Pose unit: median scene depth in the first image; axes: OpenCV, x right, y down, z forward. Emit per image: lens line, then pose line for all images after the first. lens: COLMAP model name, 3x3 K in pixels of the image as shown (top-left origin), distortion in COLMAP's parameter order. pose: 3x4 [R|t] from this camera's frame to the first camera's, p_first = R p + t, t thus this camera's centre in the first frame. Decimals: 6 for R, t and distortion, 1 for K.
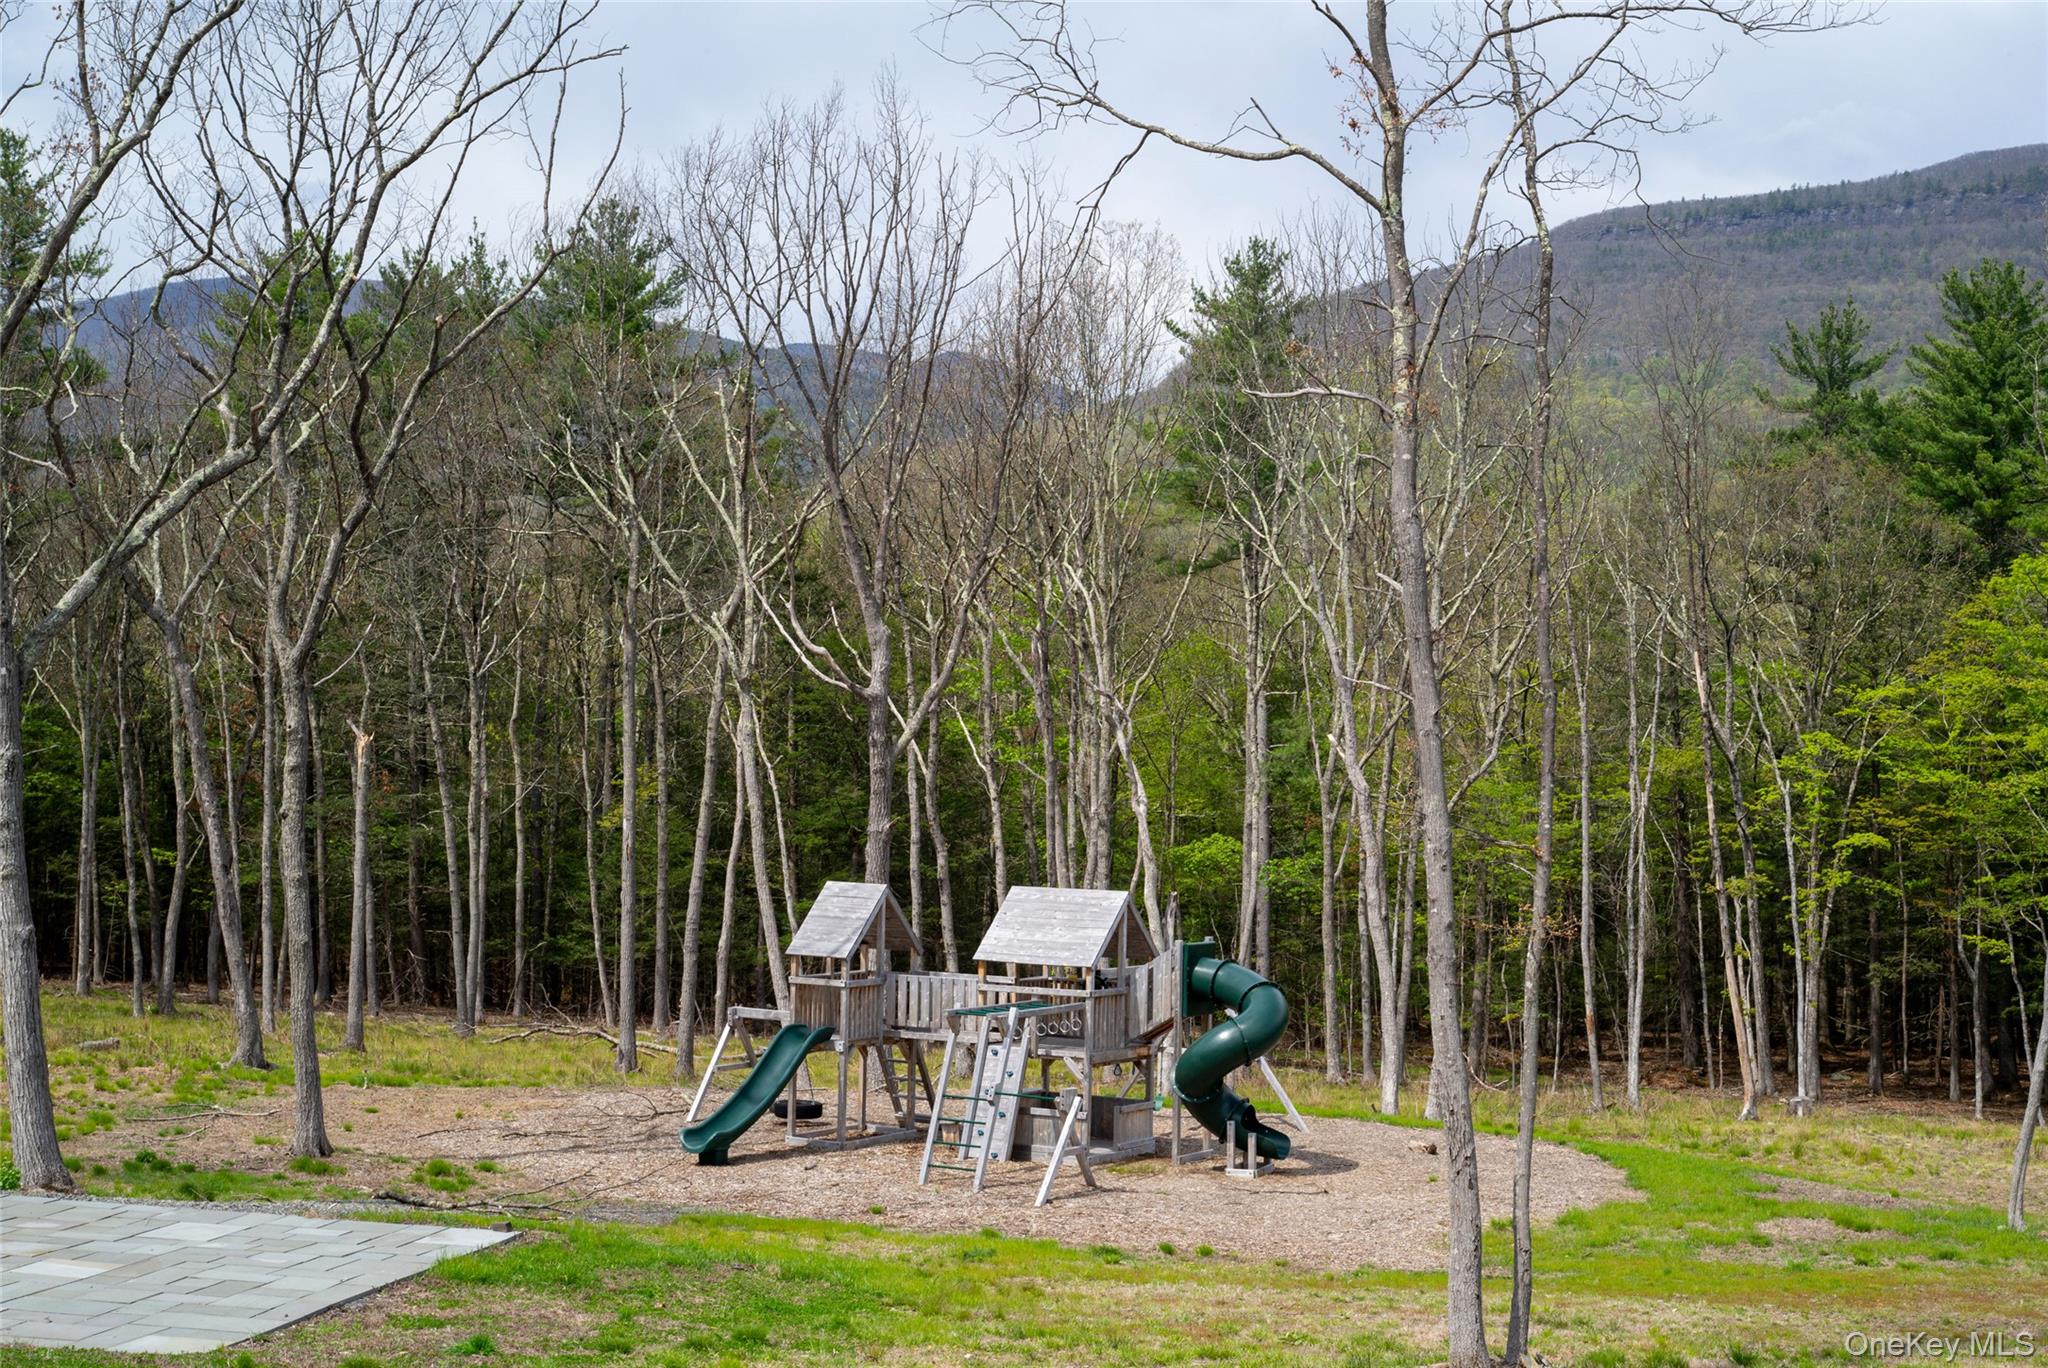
lens RADIAL K [[2864.1, 0, 1024.0], [0, 2864.1, 542.9], [0, 0, 1]] dist [-0.099512, 0.010879]
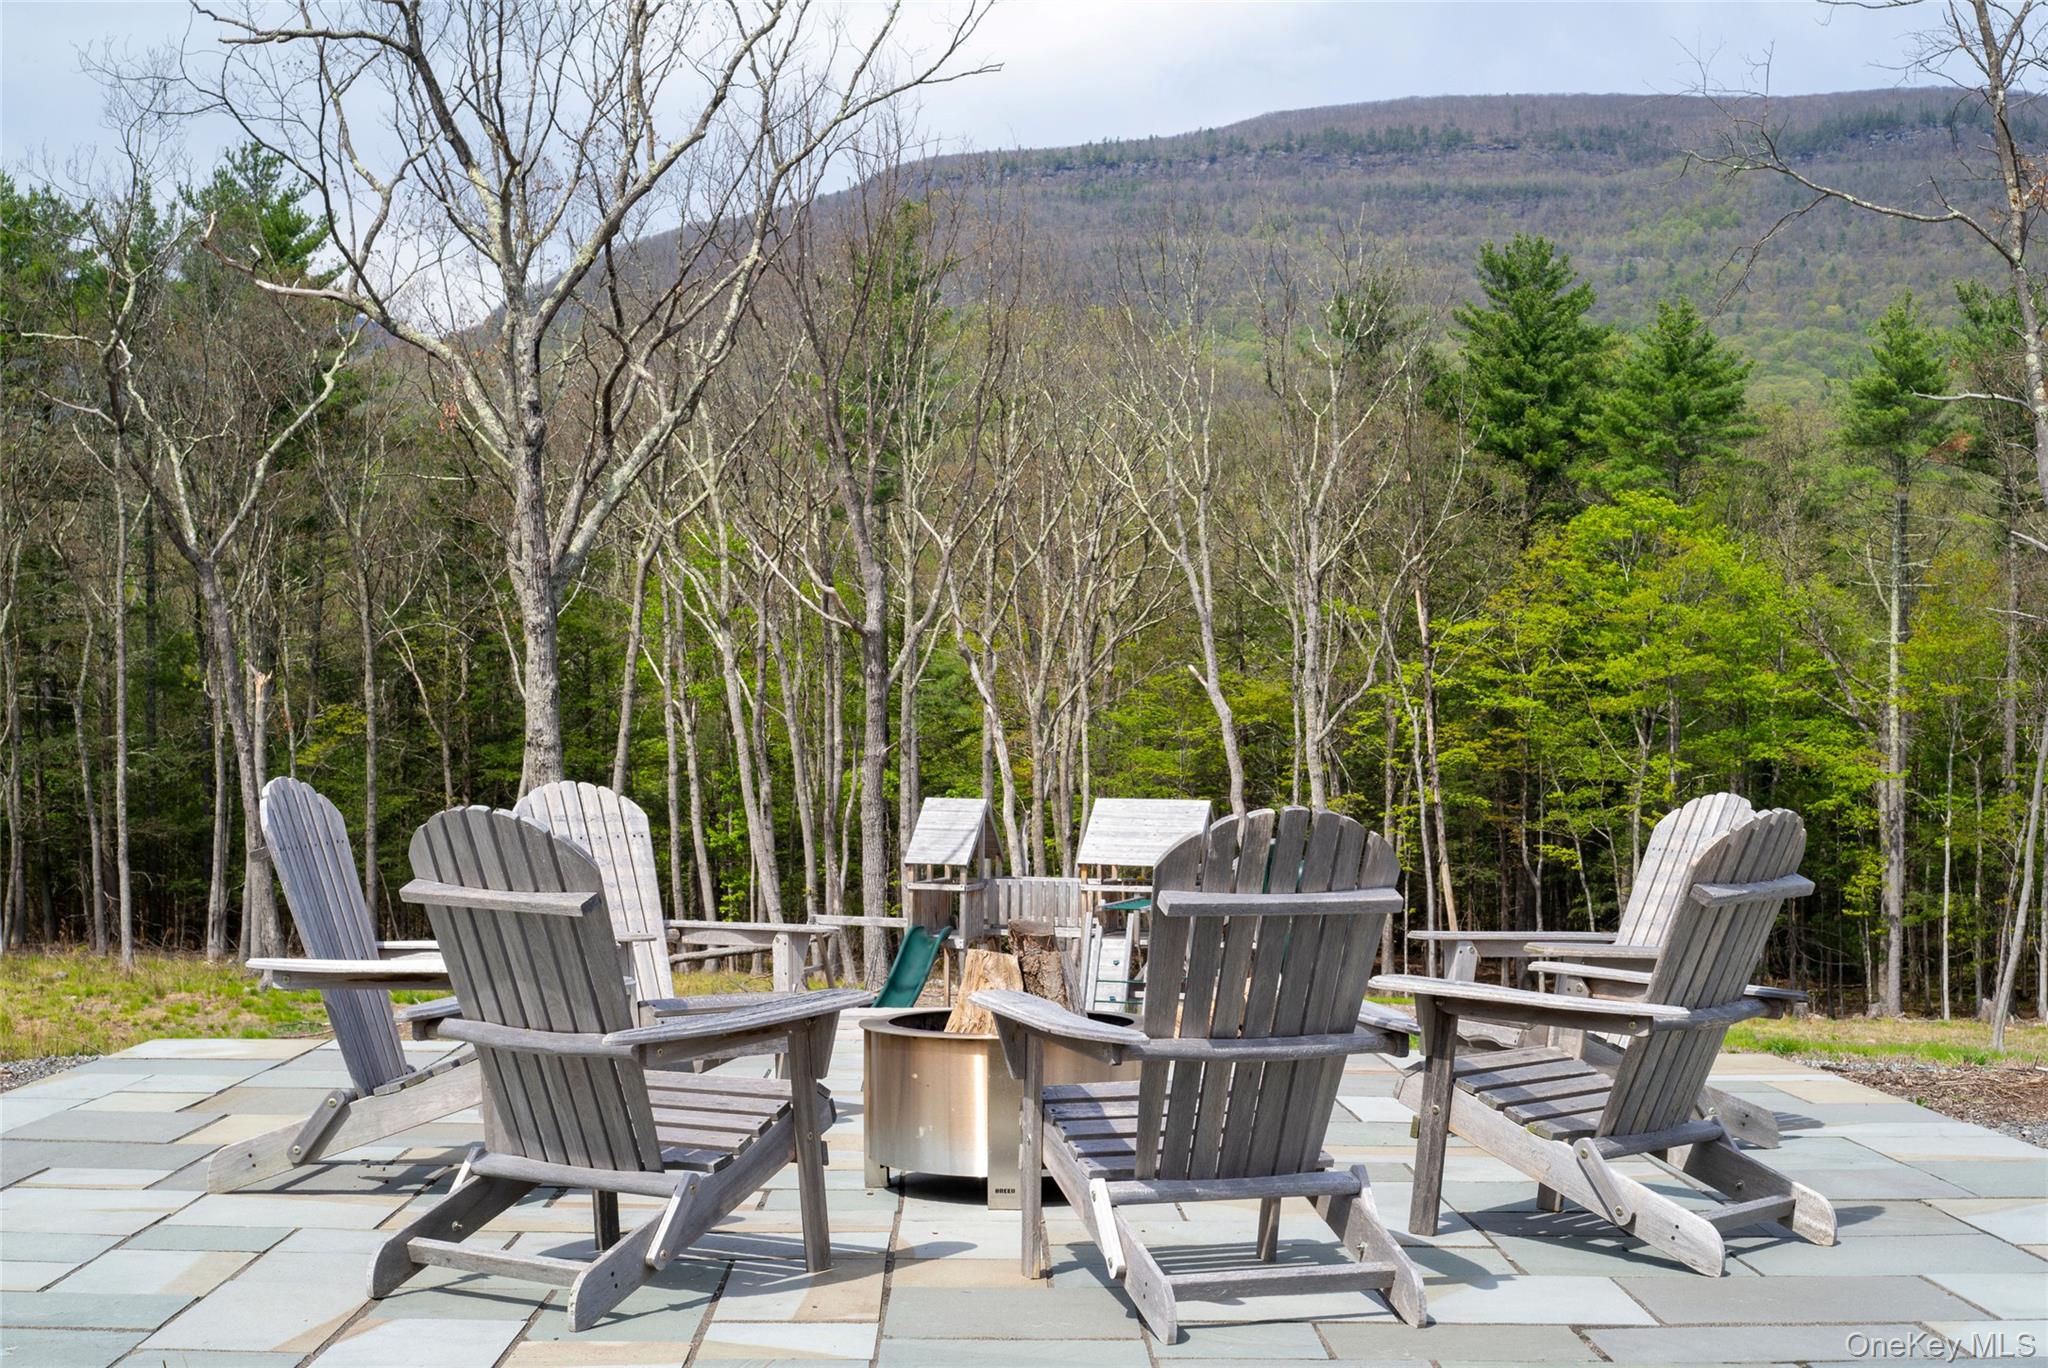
lens RADIAL K [[2864.1, 0, 1024.0], [0, 2864.1, 542.9], [0, 0, 1]] dist [-0.099512, 0.010879]
pose [[0.970701, 0.000805, 0.240288, -0.126702], [-0.005788, 0.999783, 0.020032, -0.001293], [-0.240220, -0.020836, 0.970495, -0.035887]]
